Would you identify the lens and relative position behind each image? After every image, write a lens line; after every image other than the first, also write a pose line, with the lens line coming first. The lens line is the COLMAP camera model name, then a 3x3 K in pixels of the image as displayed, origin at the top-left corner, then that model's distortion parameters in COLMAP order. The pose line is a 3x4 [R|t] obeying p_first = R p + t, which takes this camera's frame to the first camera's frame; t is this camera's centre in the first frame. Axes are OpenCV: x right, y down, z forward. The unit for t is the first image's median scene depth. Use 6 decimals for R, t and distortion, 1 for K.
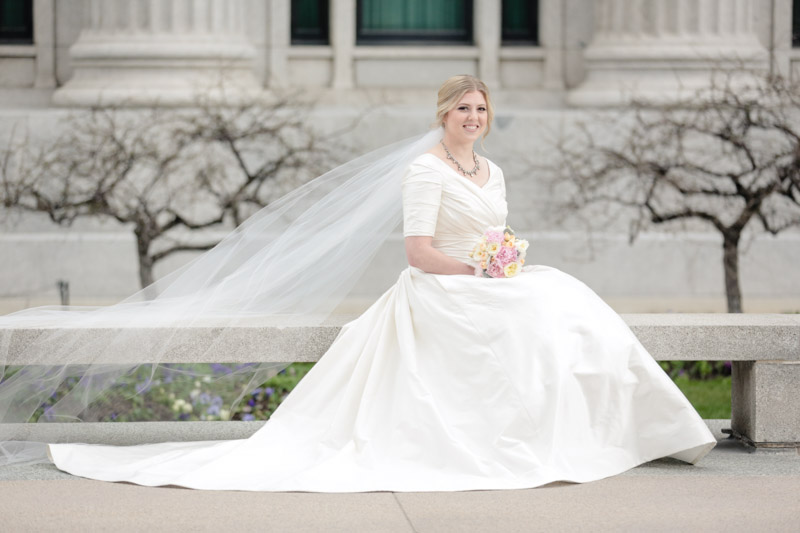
lens RADIAL K [[2967.9, 0, 400.0], [0, 2967.9, 266.5], [0, 0, 1]] dist [-0.252452, 20.096671]
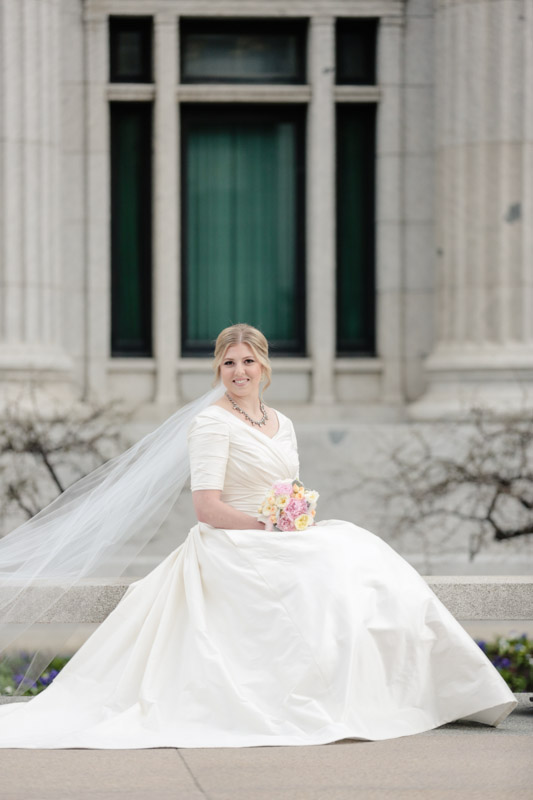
lens RADIAL K [[3247.7, 0, 266.5], [0, 3247.7, 447.7], [0, 0, 1]] dist [0.465756, -3.107456]
pose [[0.999974, -0.006643, 0.002653, 0.022436], [0.006792, 0.998114, -0.061018, 0.039858], [-0.002242, 0.061034, 0.998133, -0.053473]]
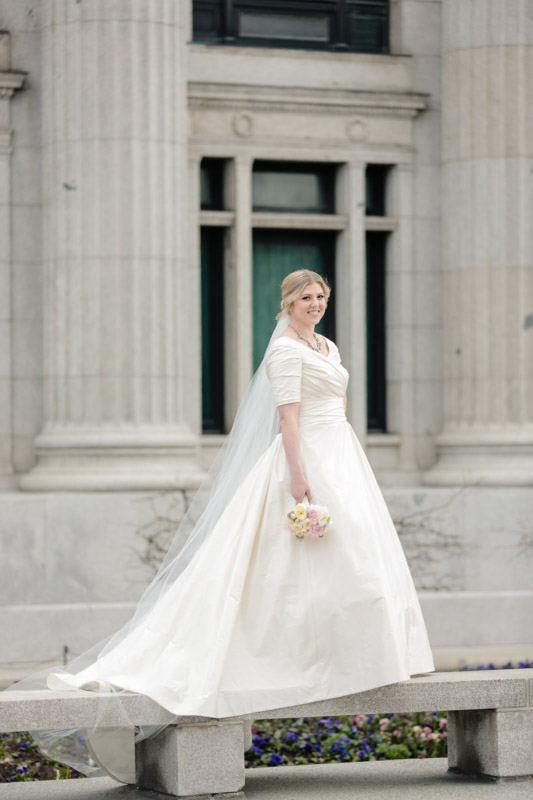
lens RADIAL K [[2967.9, 0, 266.5], [0, 2967.9, 400.0], [0, 0, 1]] dist [-0.252452, 20.096671]
pose [[0.941445, -0.002308, 0.337158, -0.958033], [0.030834, 0.996376, -0.079277, 0.007849], [-0.335753, 0.085031, 0.938104, -0.189520]]
